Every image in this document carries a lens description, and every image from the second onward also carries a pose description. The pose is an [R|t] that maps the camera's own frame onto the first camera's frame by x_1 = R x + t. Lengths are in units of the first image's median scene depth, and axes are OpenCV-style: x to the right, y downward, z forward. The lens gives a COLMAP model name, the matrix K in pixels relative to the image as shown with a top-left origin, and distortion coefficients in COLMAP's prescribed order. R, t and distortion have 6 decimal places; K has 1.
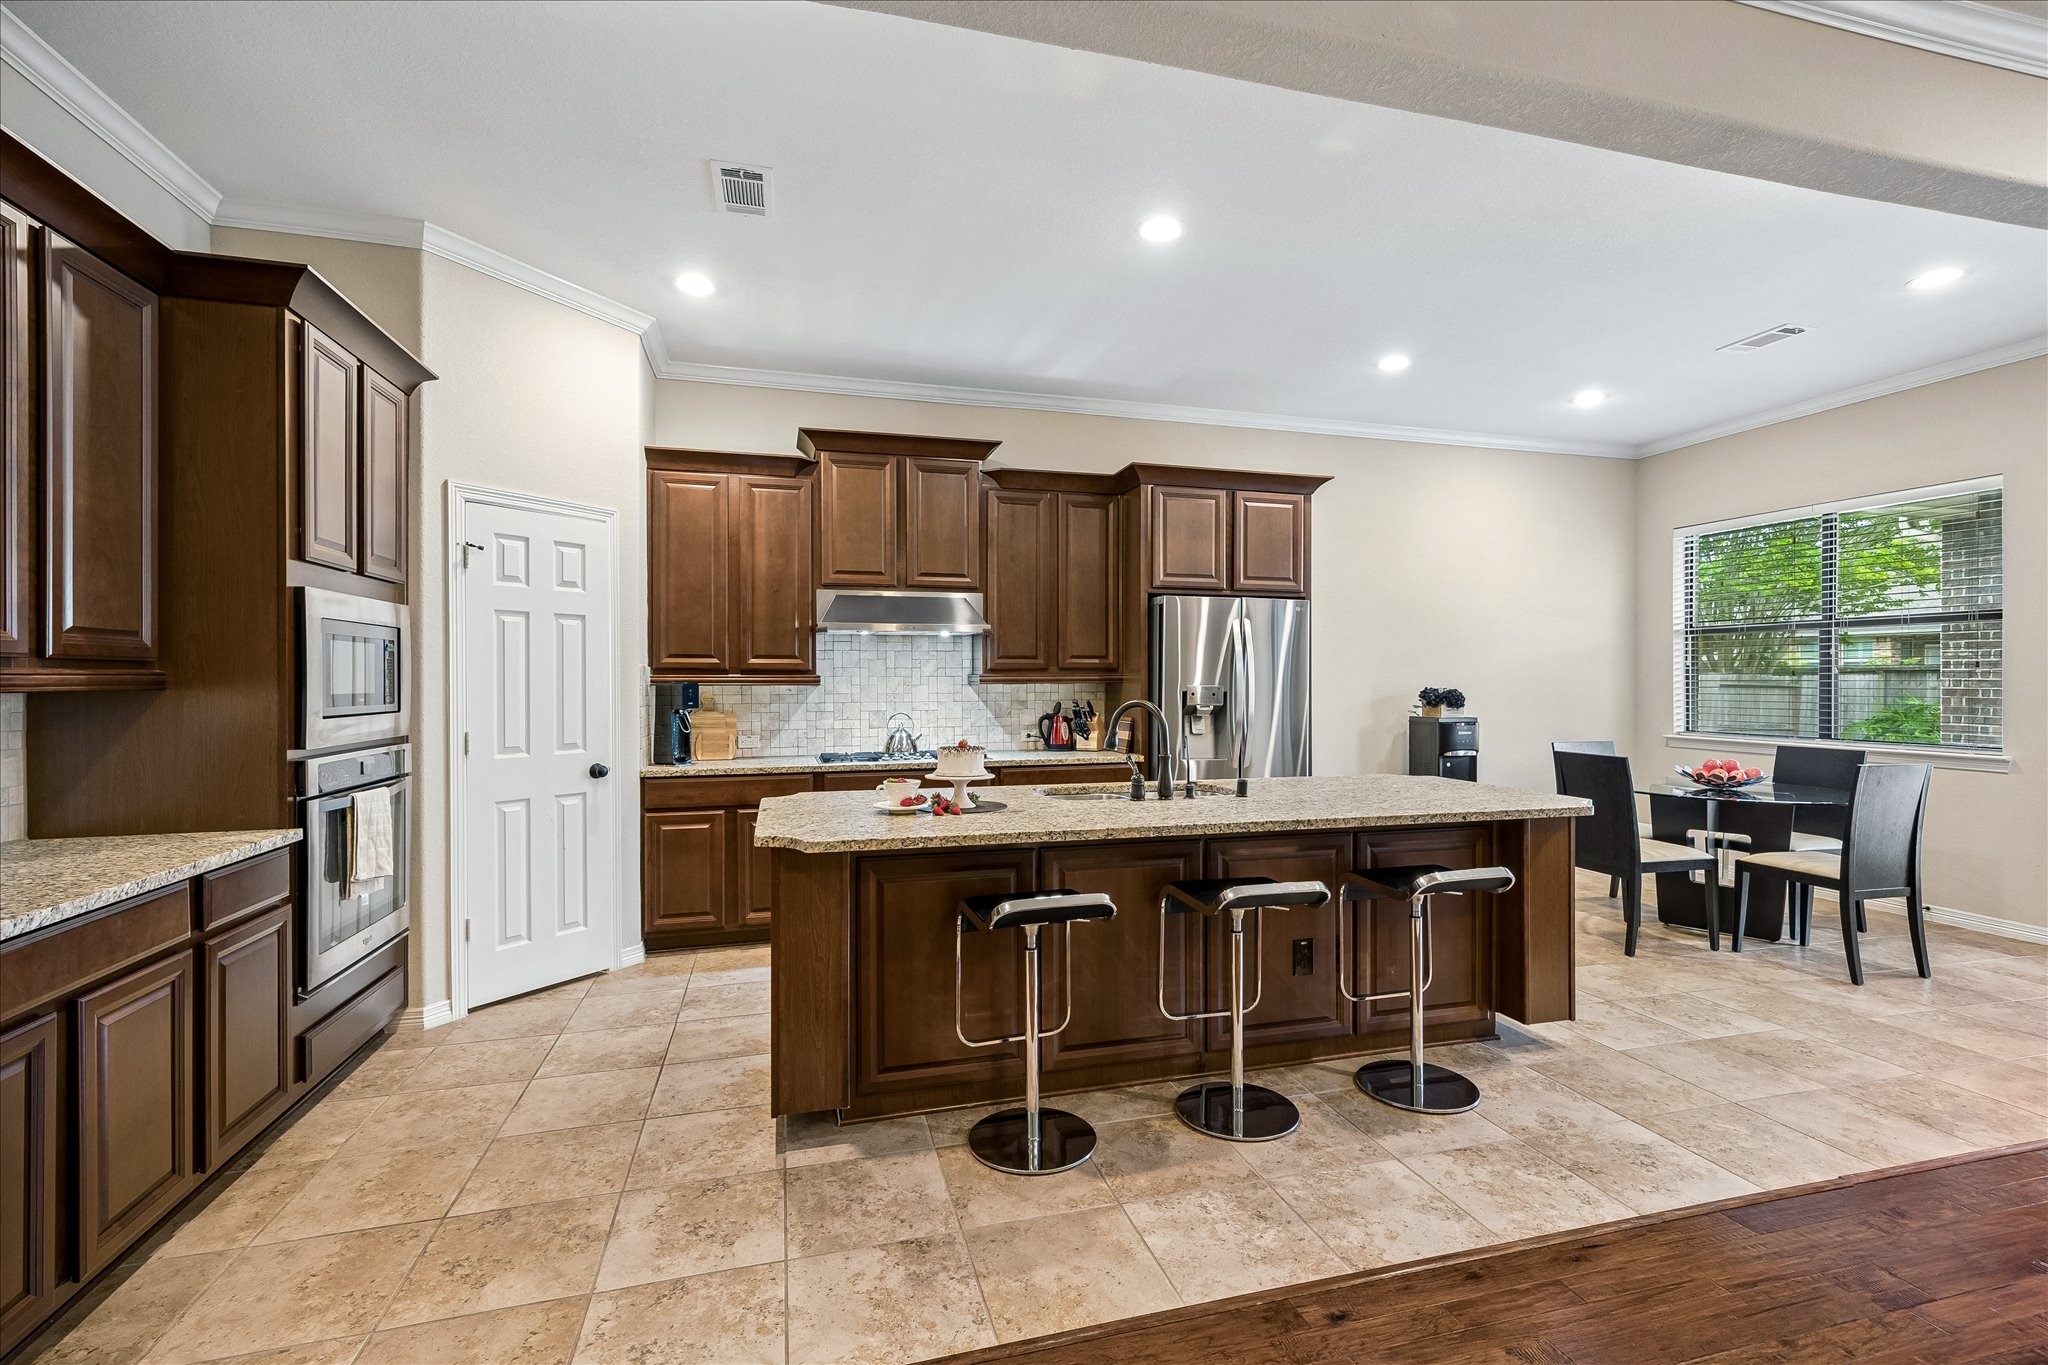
lens RADIAL K [[901.1, 0, 1017.0], [0, 901.1, 686.3], [0, 0, 1]] dist [-0.000604, 0.001323]
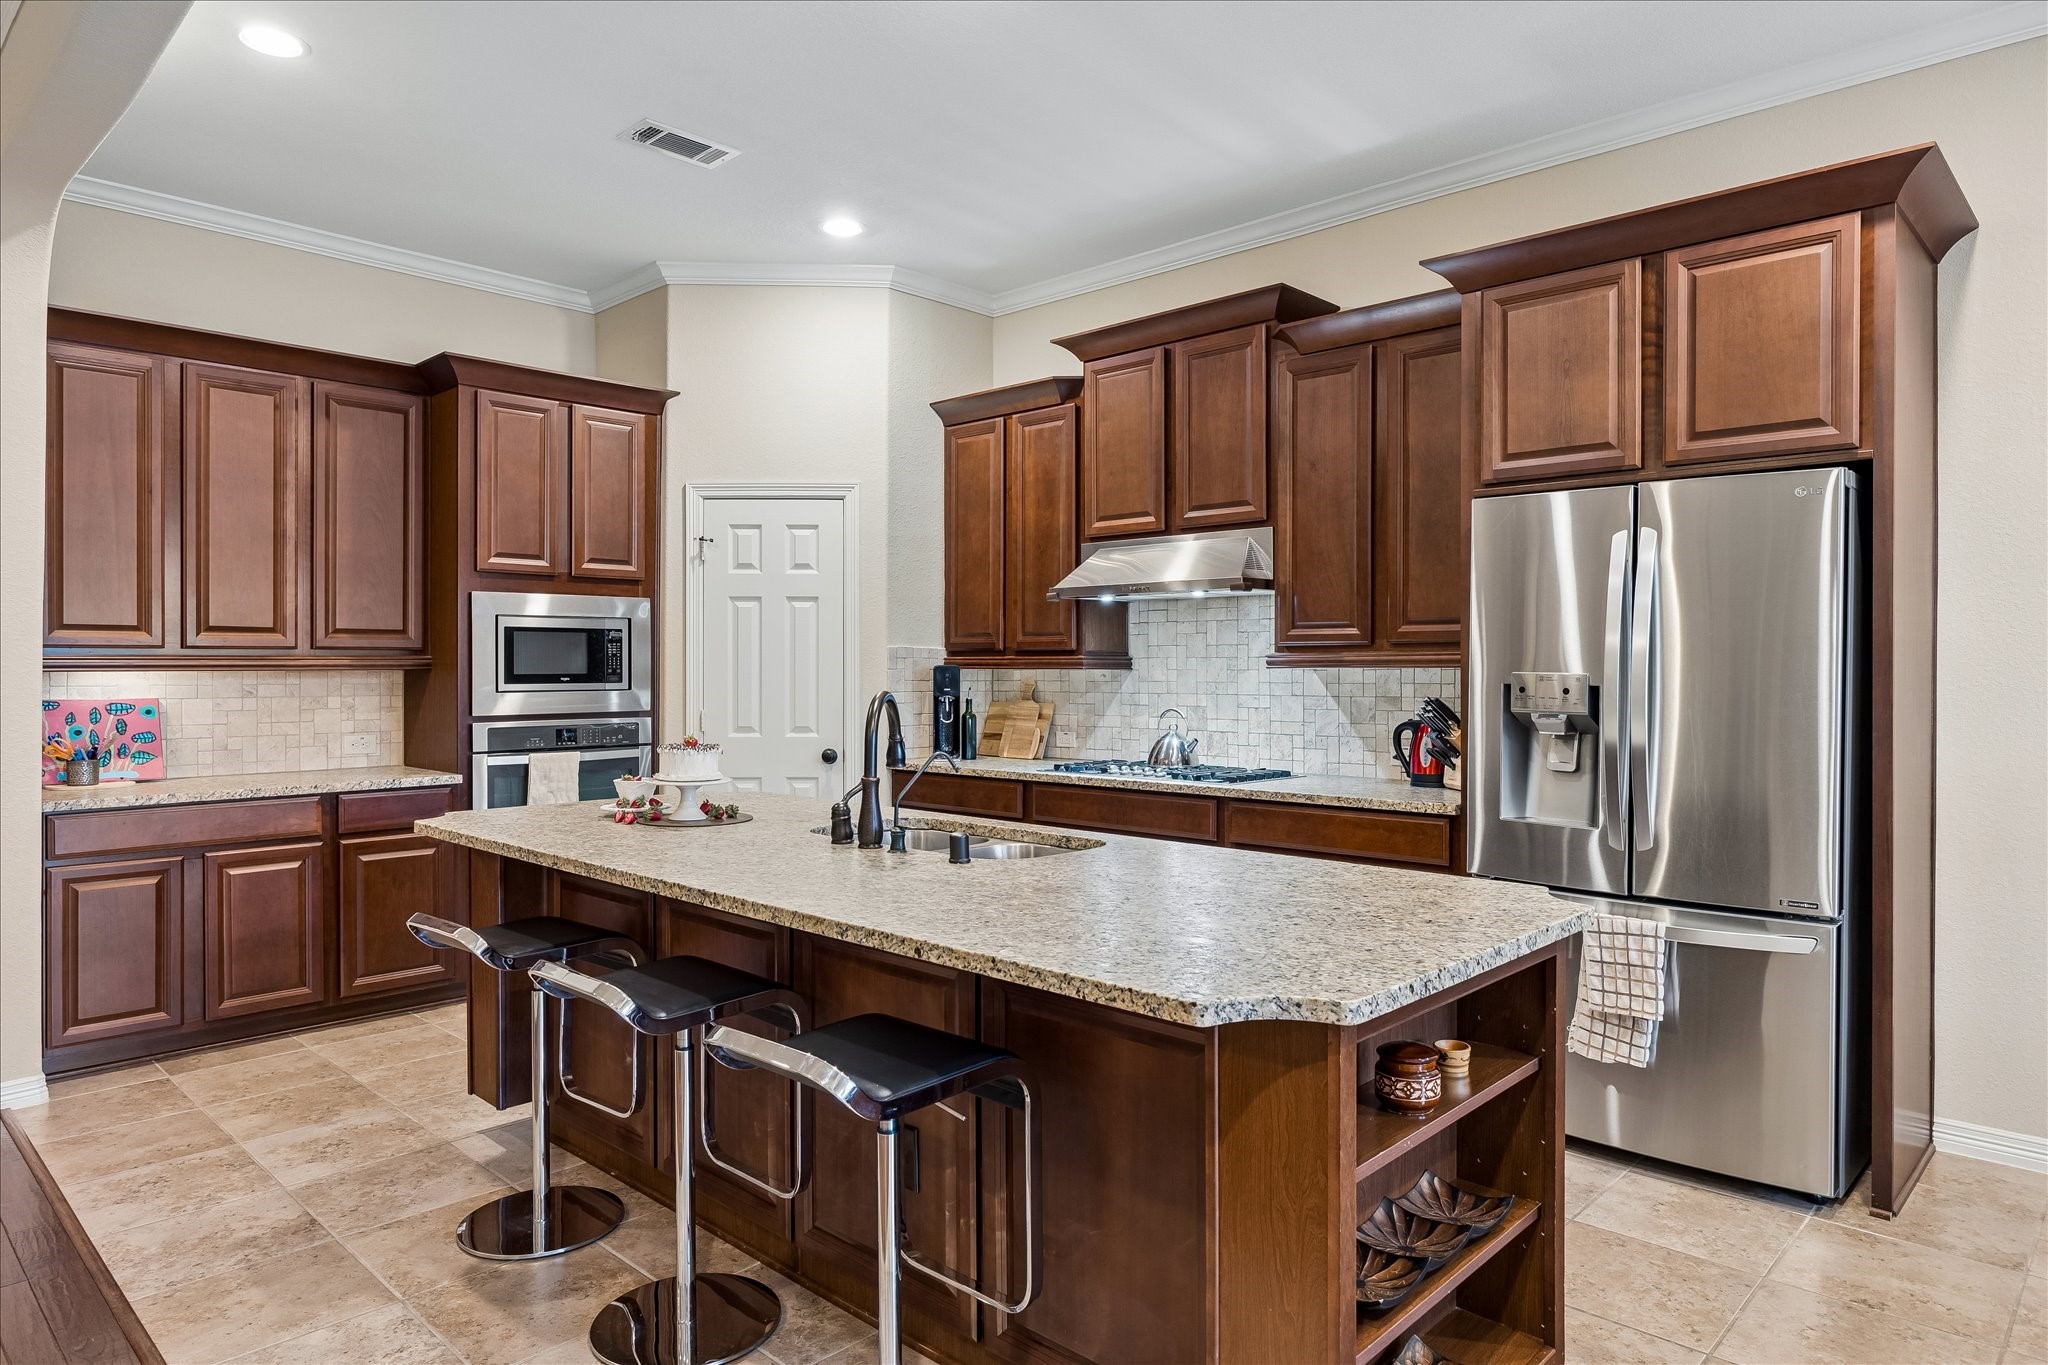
lens RADIAL K [[1227.5, 0, 1096.8], [0, 1227.5, 674.5], [0, 0, 1]] dist [-0.004018, -0.002852]
pose [[0.532808, 0.006462, -0.846212, 0.630192], [-0.005936, 0.999975, 0.003898, -0.000977], [0.846216, 0.002946, 0.532832, 0.427451]]
